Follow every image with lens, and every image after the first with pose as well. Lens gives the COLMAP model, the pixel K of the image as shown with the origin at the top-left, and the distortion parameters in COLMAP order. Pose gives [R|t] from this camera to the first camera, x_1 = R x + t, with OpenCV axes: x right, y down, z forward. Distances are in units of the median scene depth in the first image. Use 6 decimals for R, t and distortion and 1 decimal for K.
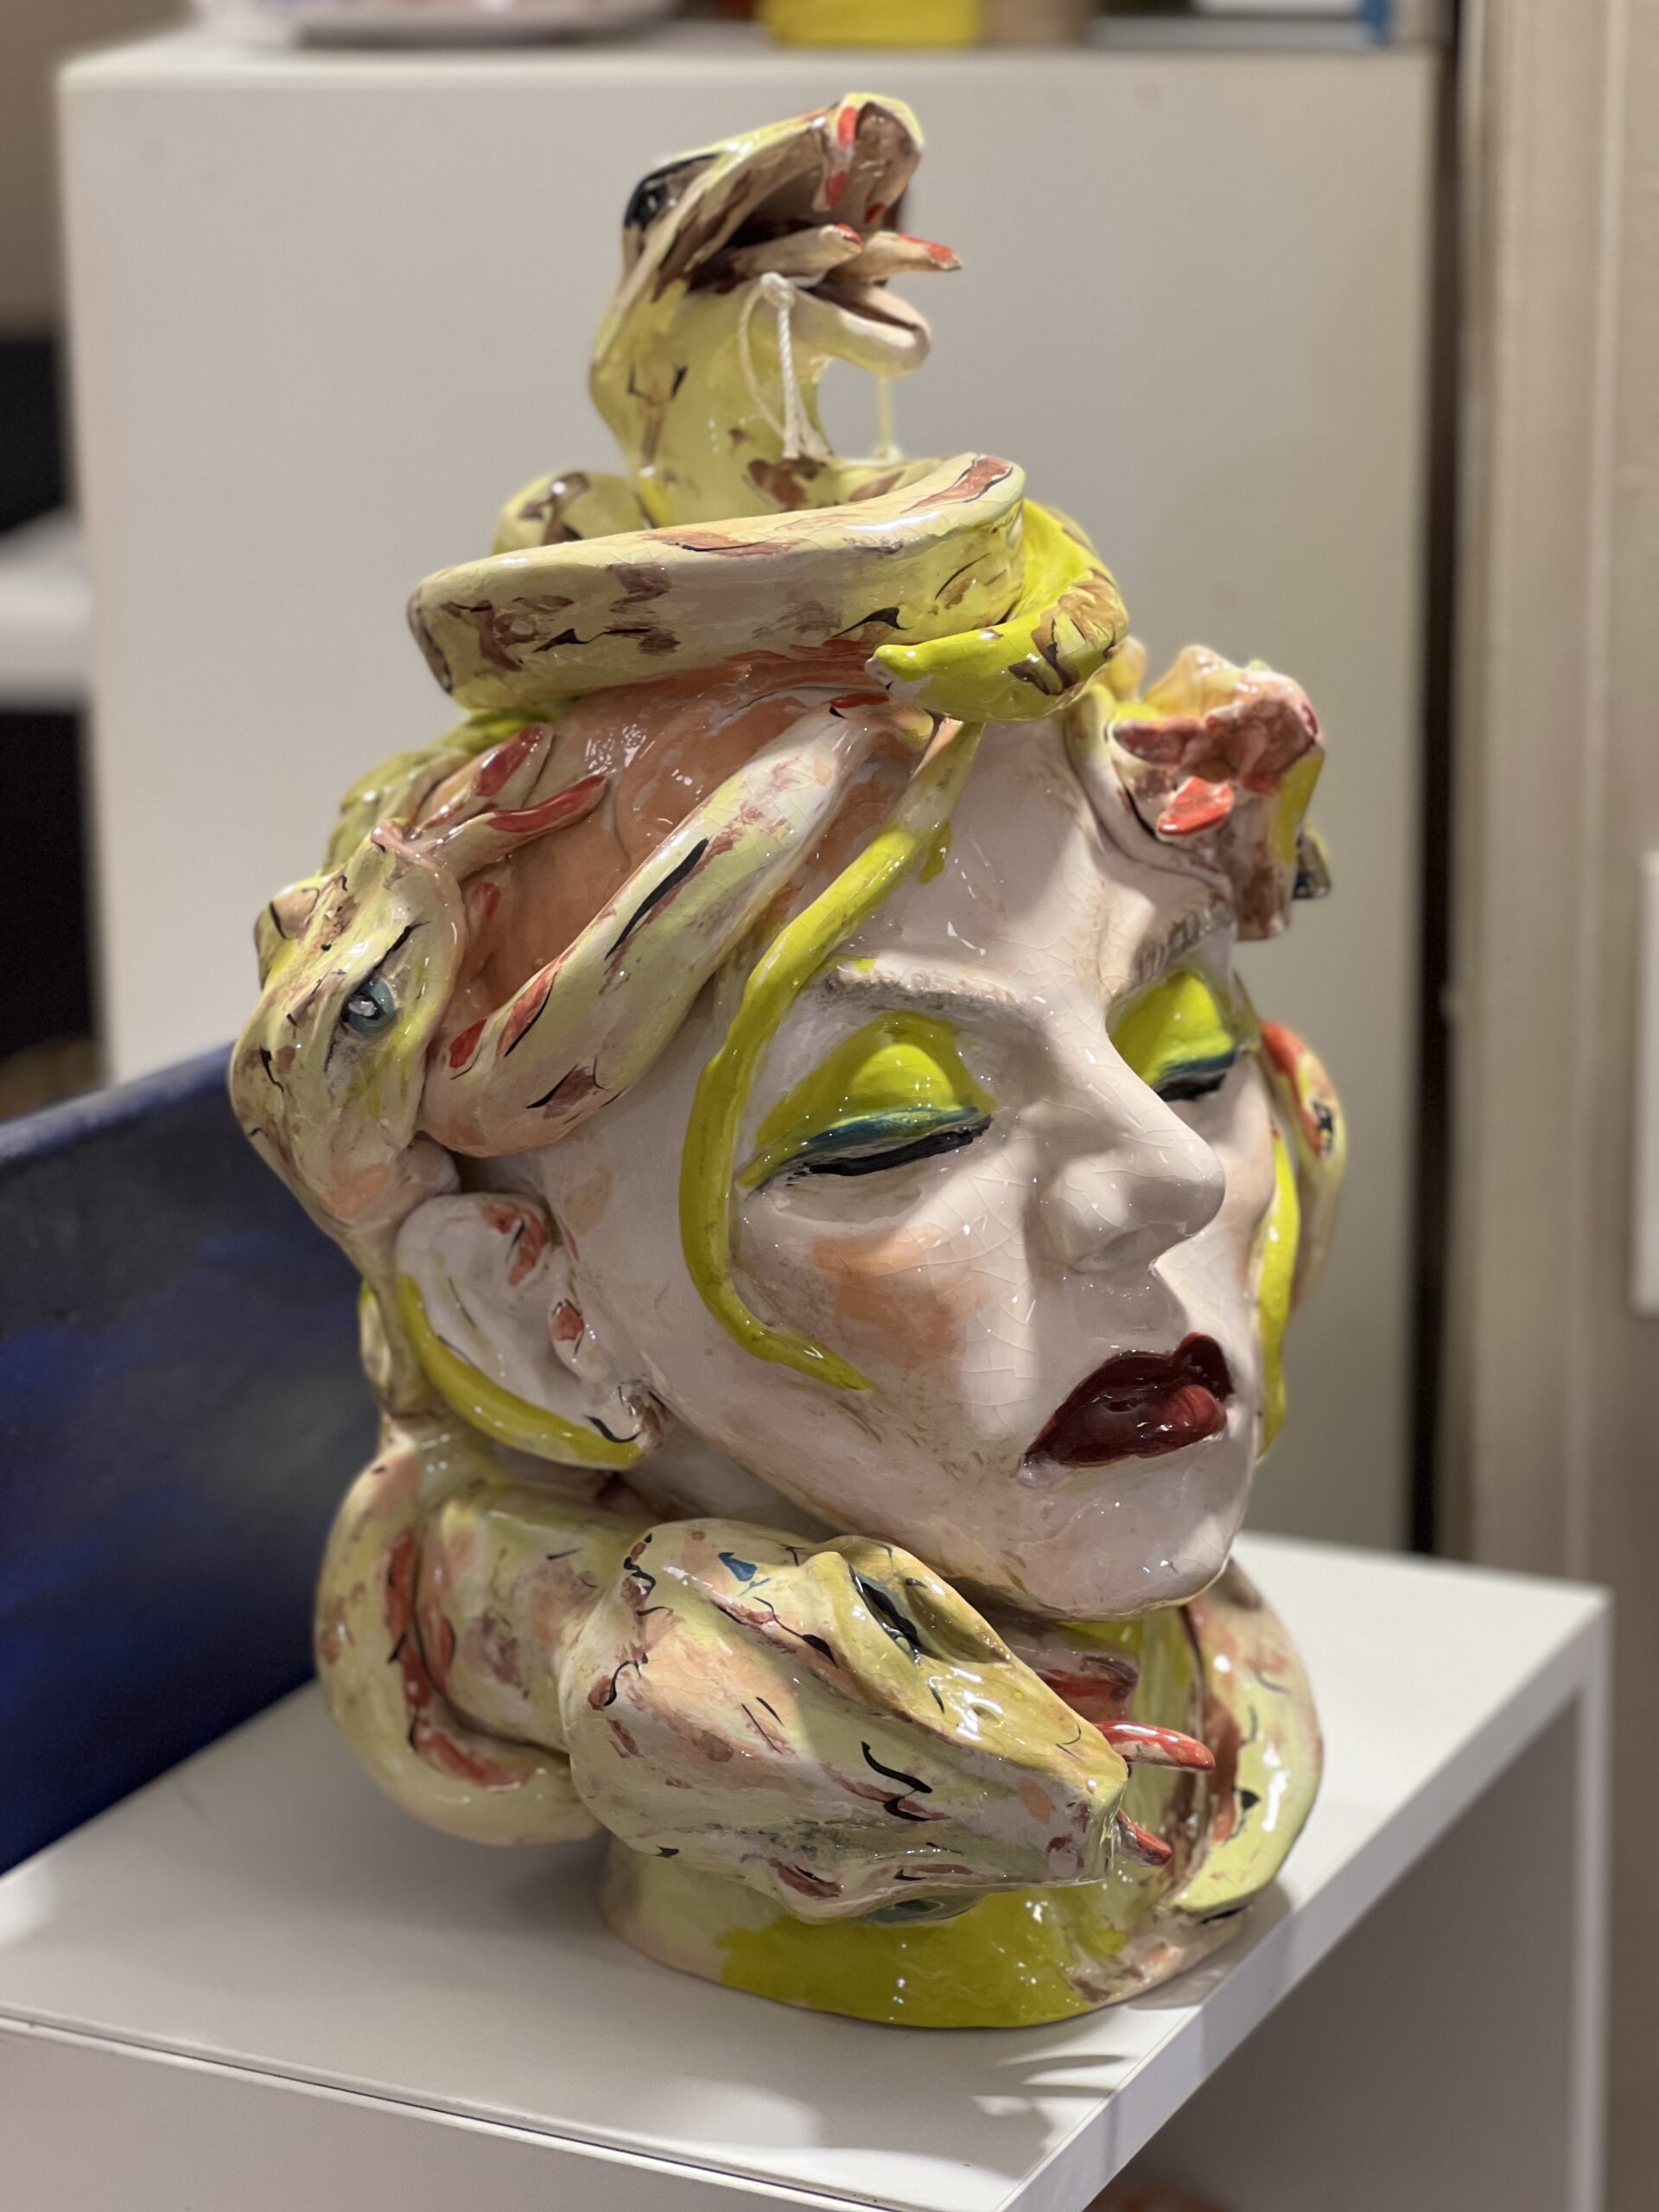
lens RADIAL K [[5052.9, 0, 829.5], [0, 5052.9, 1106.0], [0, 0, 1]] dist [-0.299816, 5.383293]
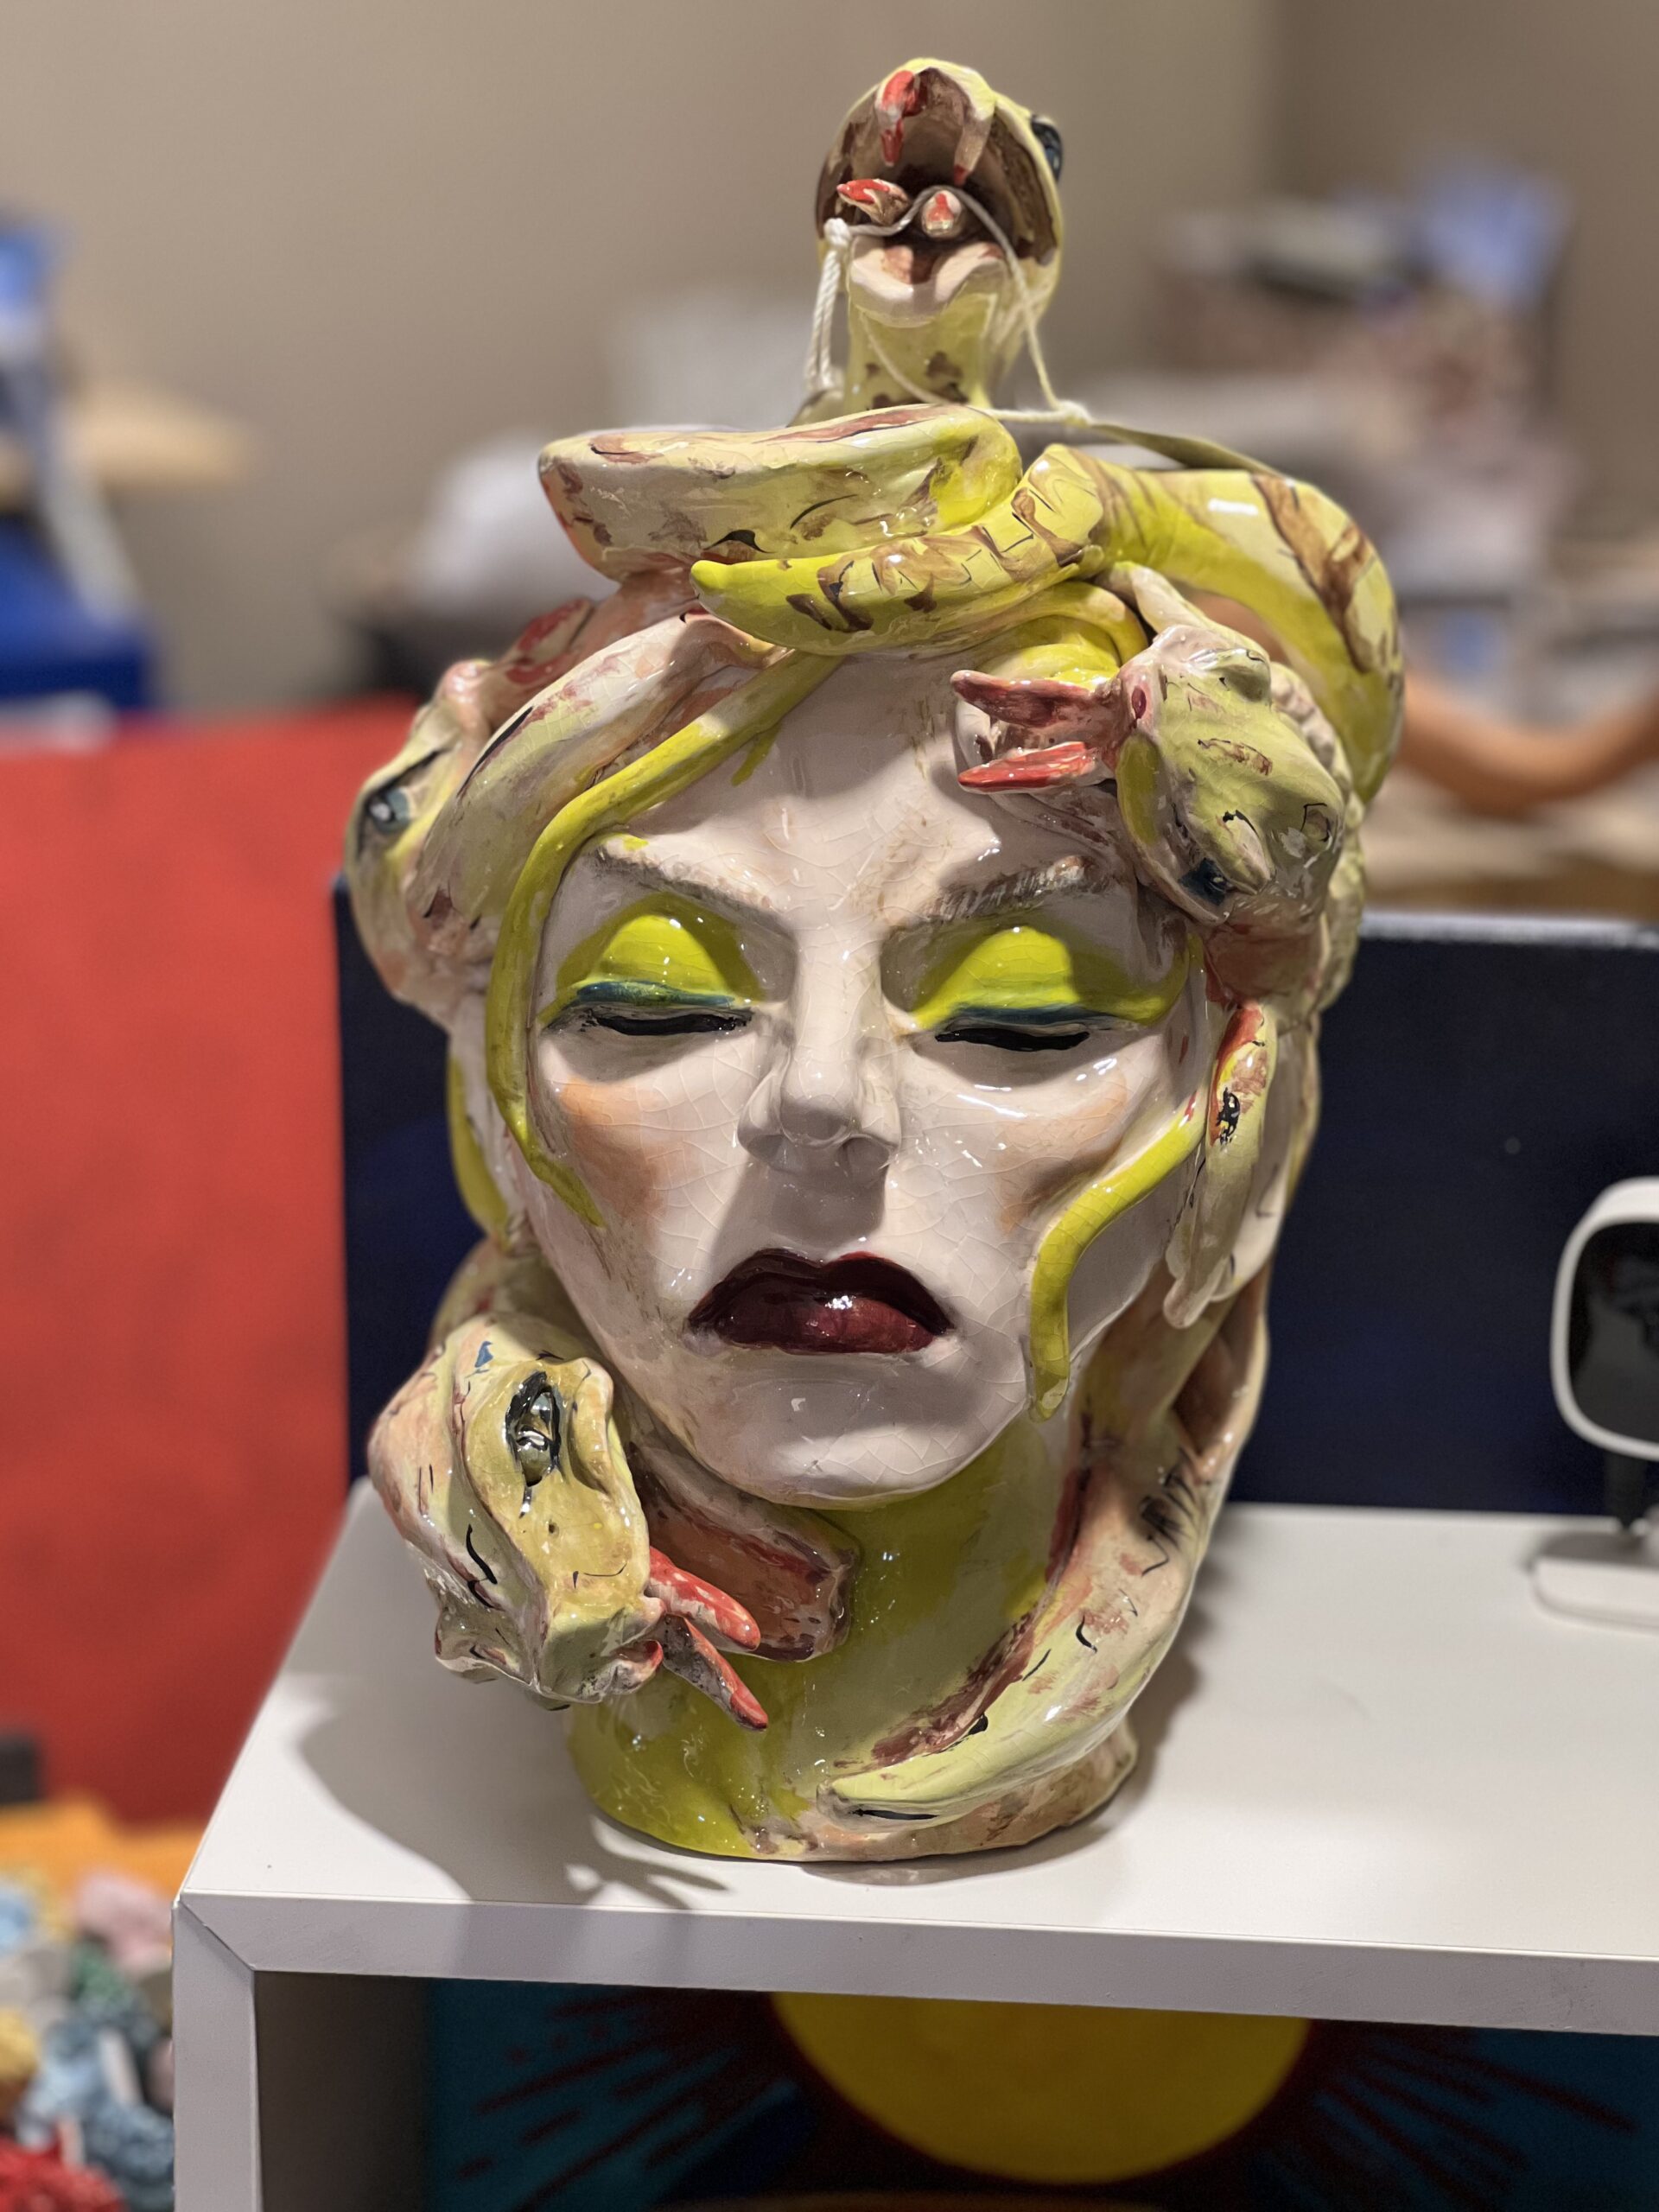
lens RADIAL K [[5052.9, 0, 829.5], [0, 5052.9, 1106.0], [0, 0, 1]] dist [-0.299816, 5.383293]
pose [[0.732240, 0.211643, -0.647327, 0.754251], [-0.201301, 0.975278, 0.091160, -0.080453], [0.650617, 0.063557, 0.756741, 0.198434]]
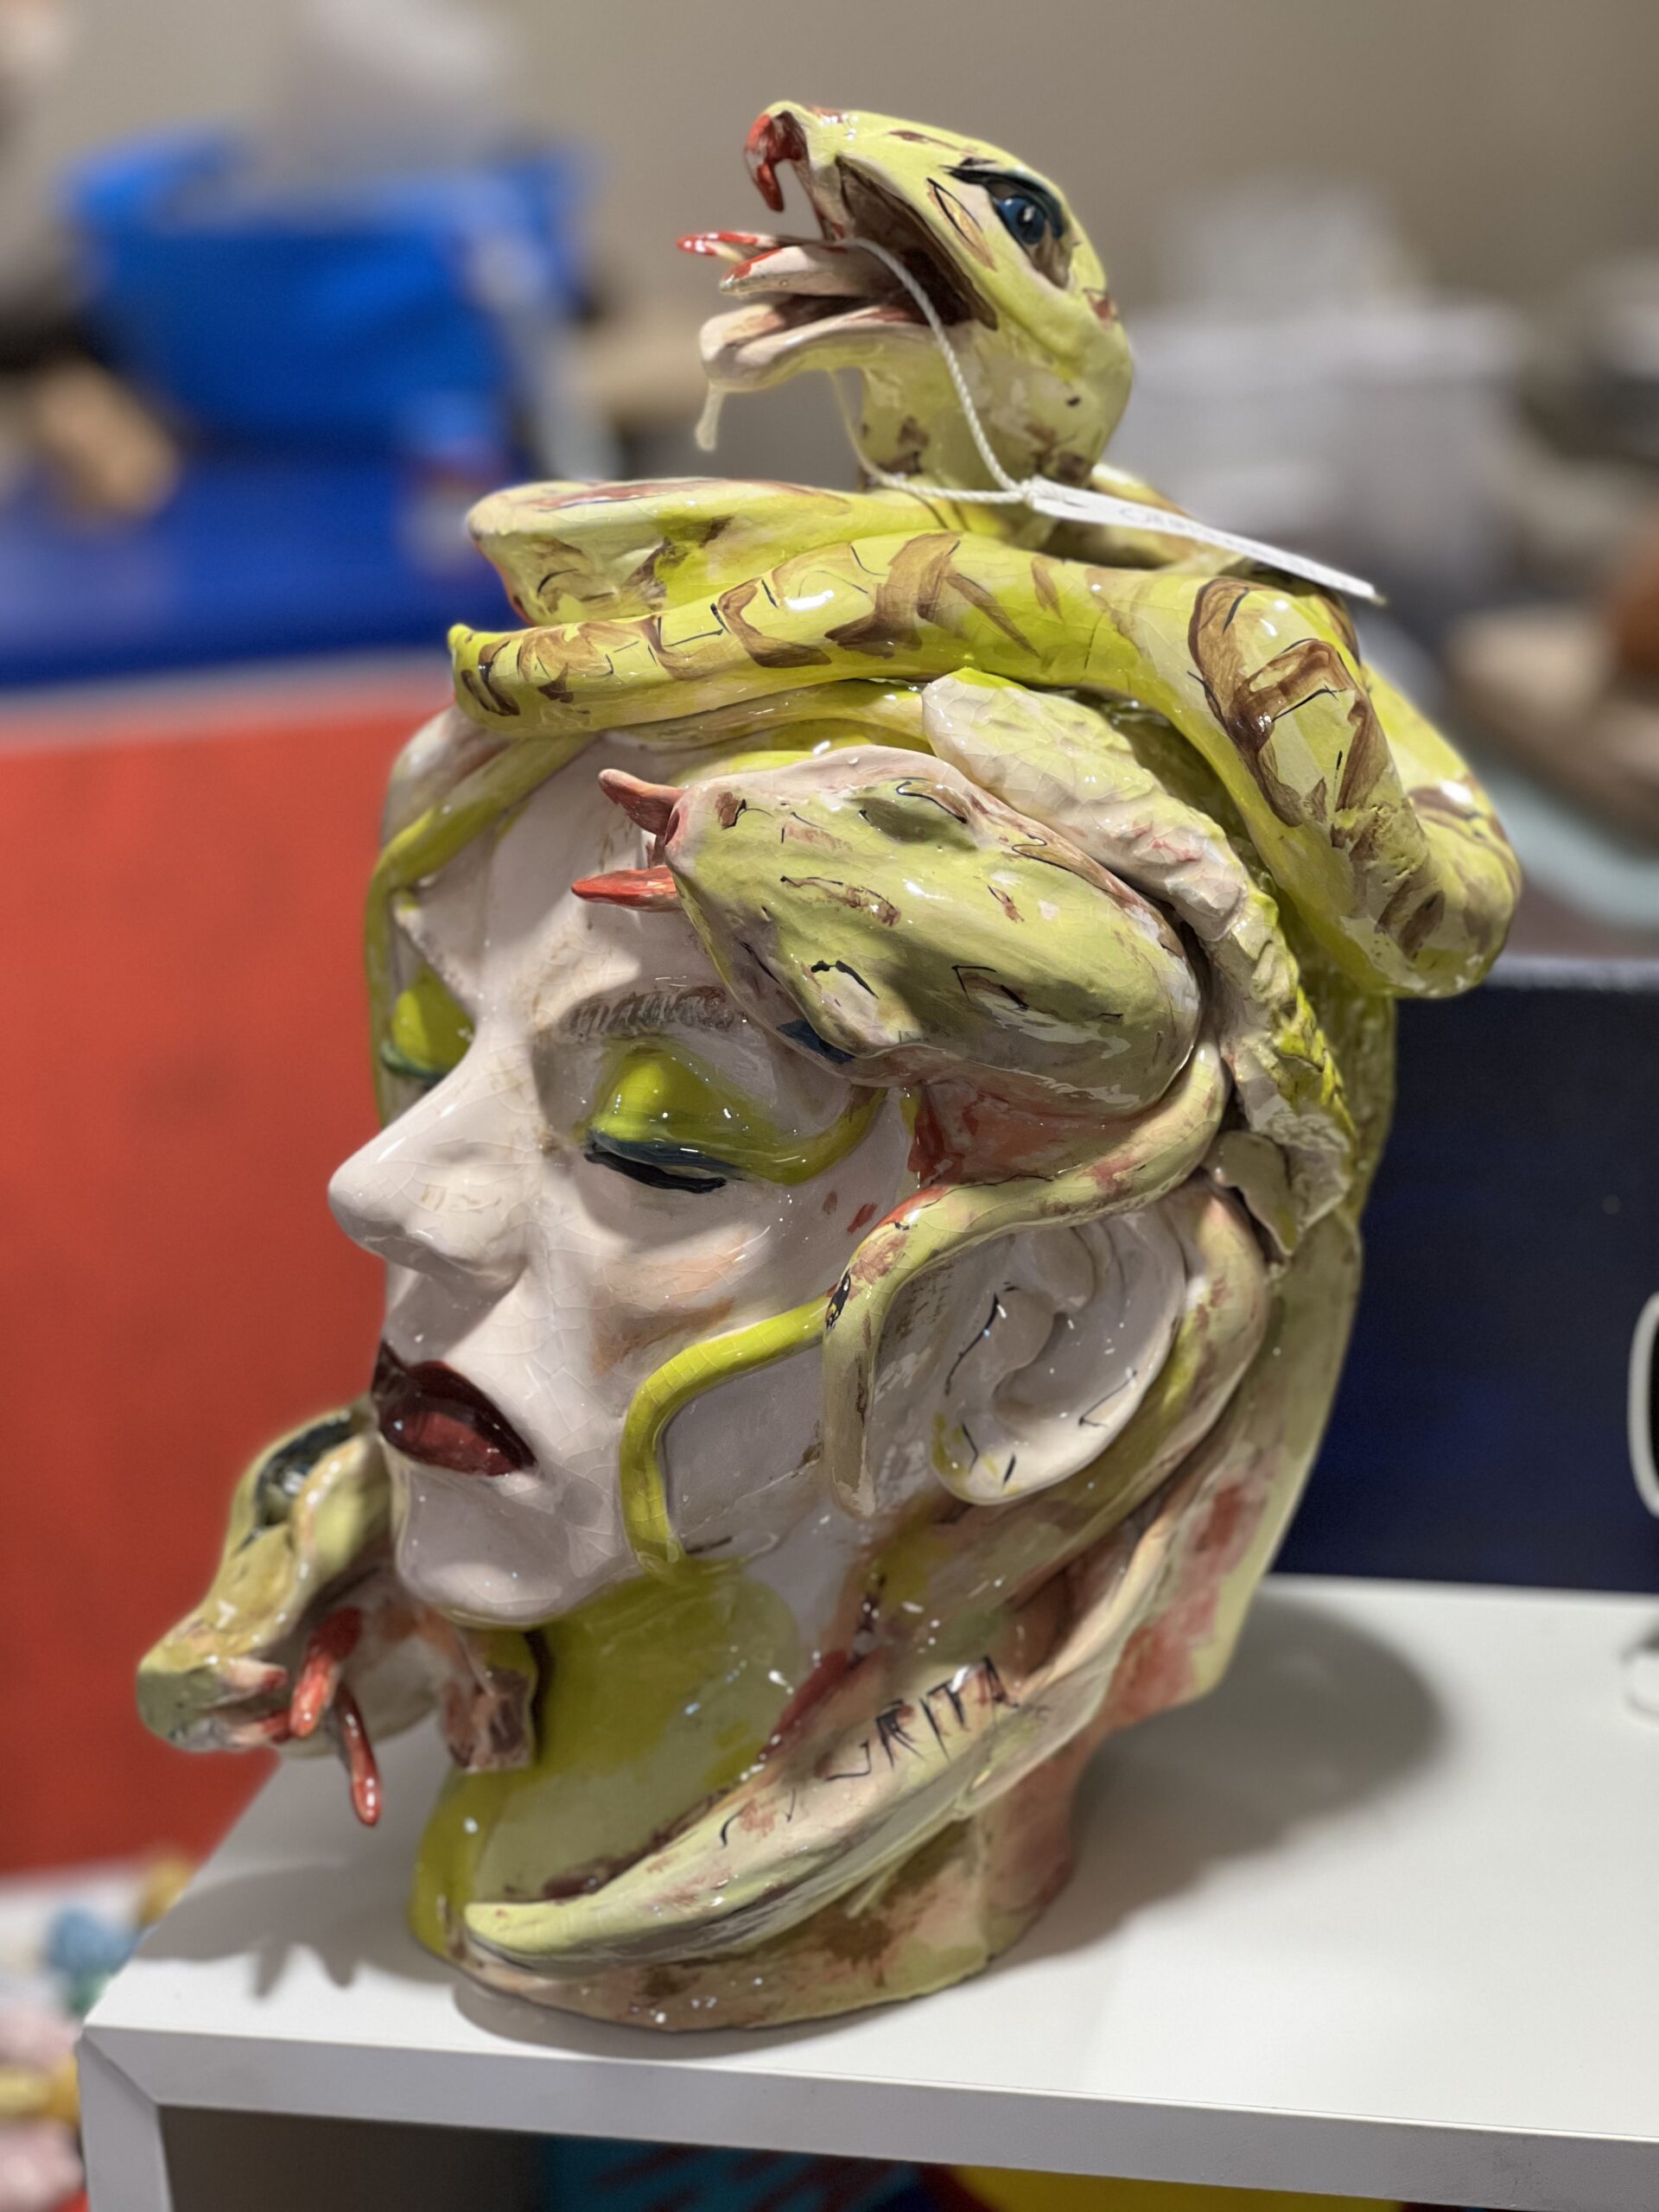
lens RADIAL K [[5052.9, 0, 829.5], [0, 5052.9, 1106.0], [0, 0, 1]] dist [-0.299816, 5.383293]
pose [[0.048247, 0.307553, -0.950307, 1.028224], [-0.216646, 0.931988, 0.290625, -0.315432], [0.975057, 0.191859, 0.111596, 0.967945]]
